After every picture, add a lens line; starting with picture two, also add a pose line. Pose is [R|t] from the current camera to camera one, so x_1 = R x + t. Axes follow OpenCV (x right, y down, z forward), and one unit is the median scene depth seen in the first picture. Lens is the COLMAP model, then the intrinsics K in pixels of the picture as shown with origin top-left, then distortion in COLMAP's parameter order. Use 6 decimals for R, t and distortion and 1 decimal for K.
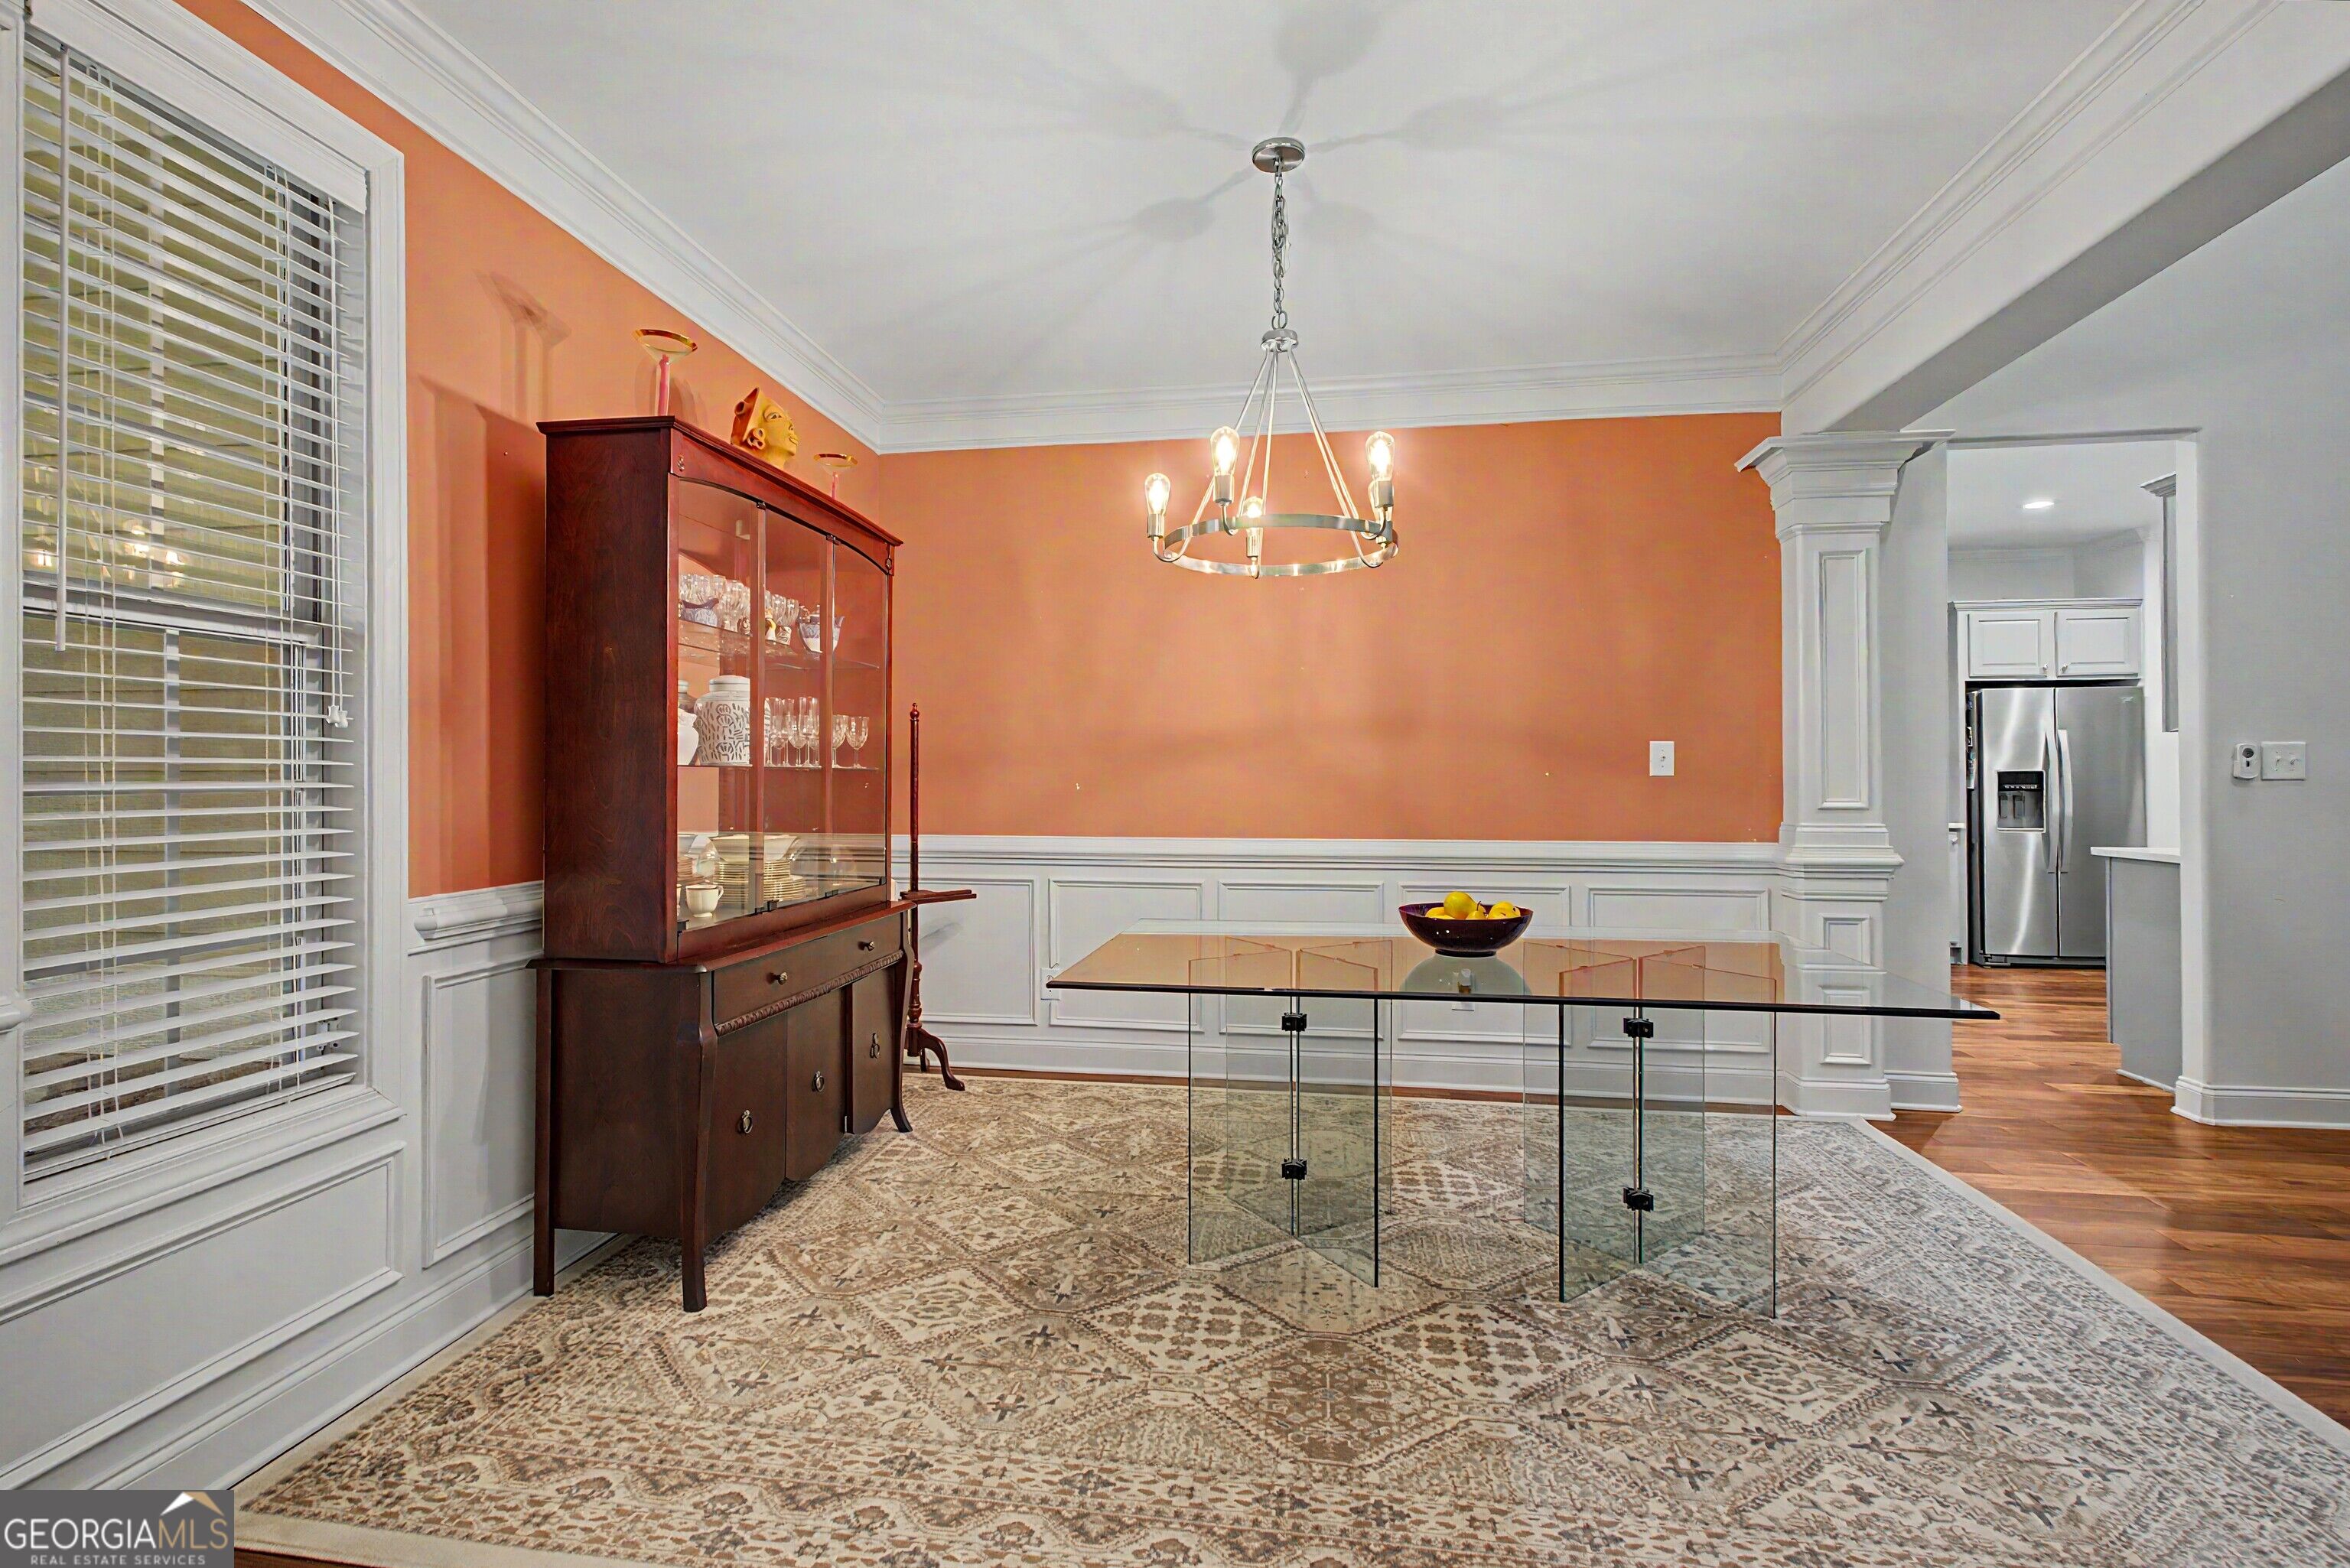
lens RADIAL K [[1079.1, 0, 1162.9], [0, 1079.1, 772.6], [0, 0, 1]] dist [0.004586, -0.000048]
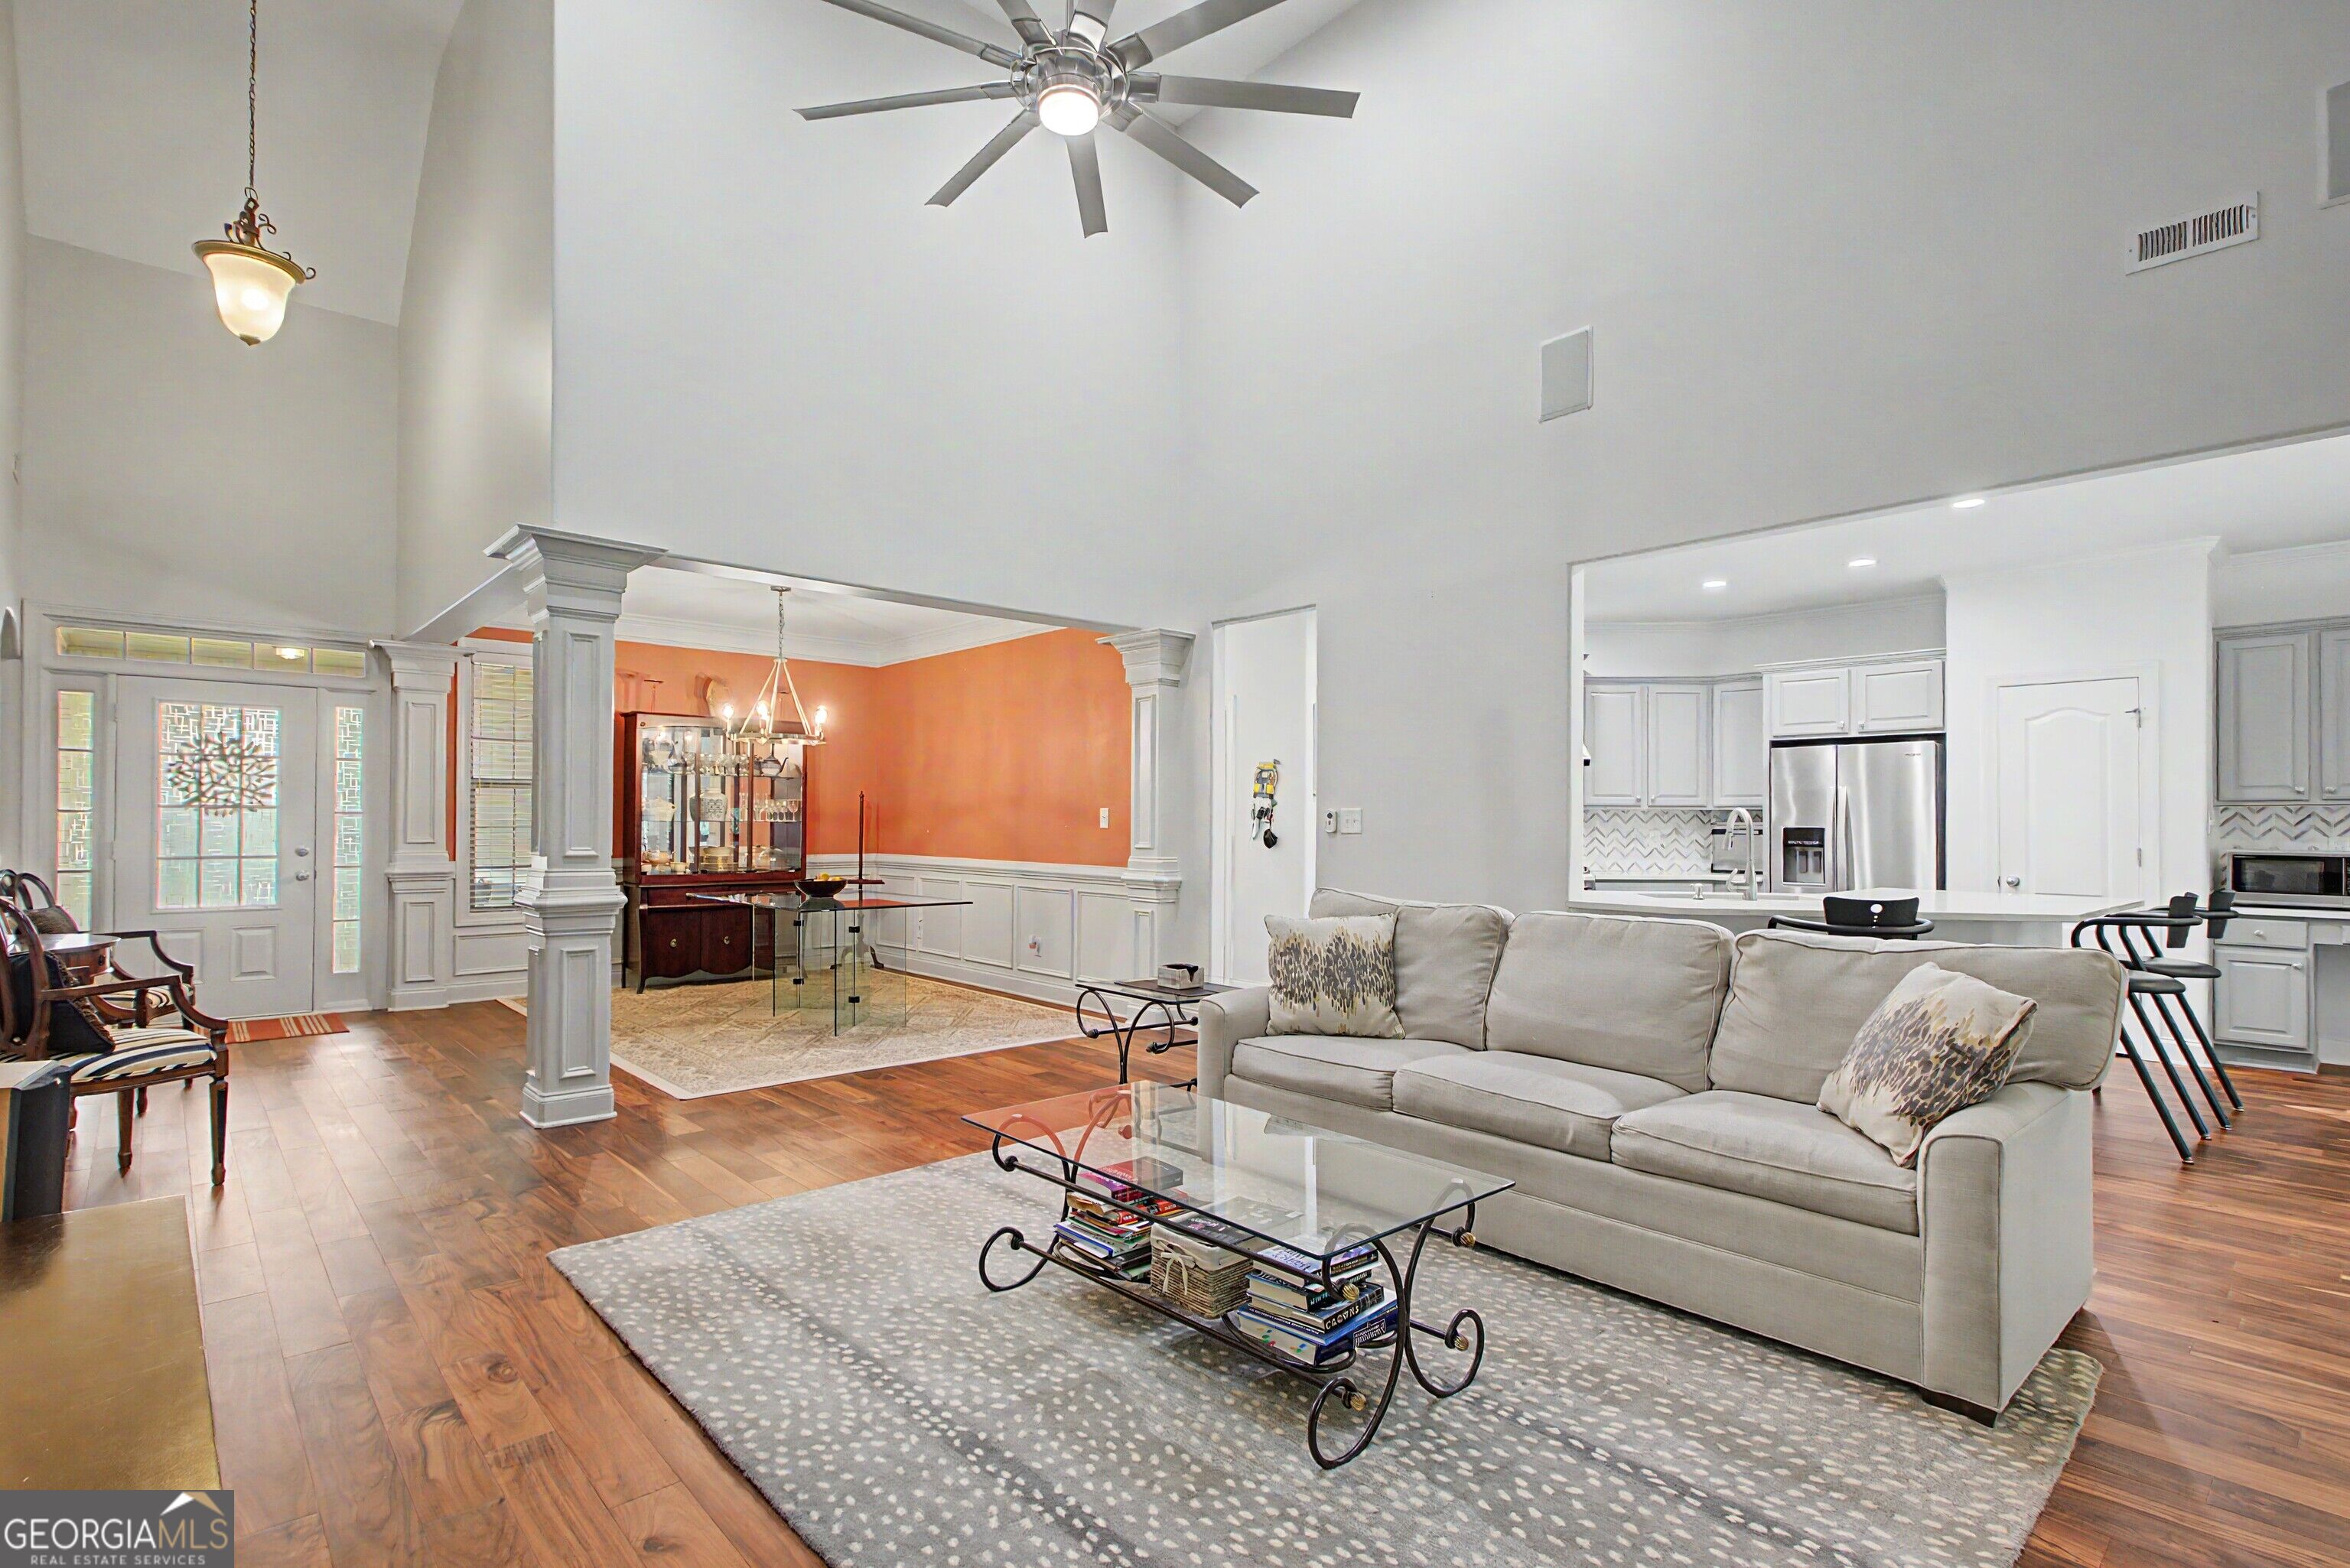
lens RADIAL K [[1113.9, 0, 1172.6], [0, 1113.9, 787.4], [0, 0, 1]] dist [0.002245, 0.000004]
pose [[0.787560, -0.015163, -0.616051, 2.642263], [-0.004552, 0.999527, -0.030421, -0.012504], [0.616221, 0.026763, 0.787118, -0.555077]]
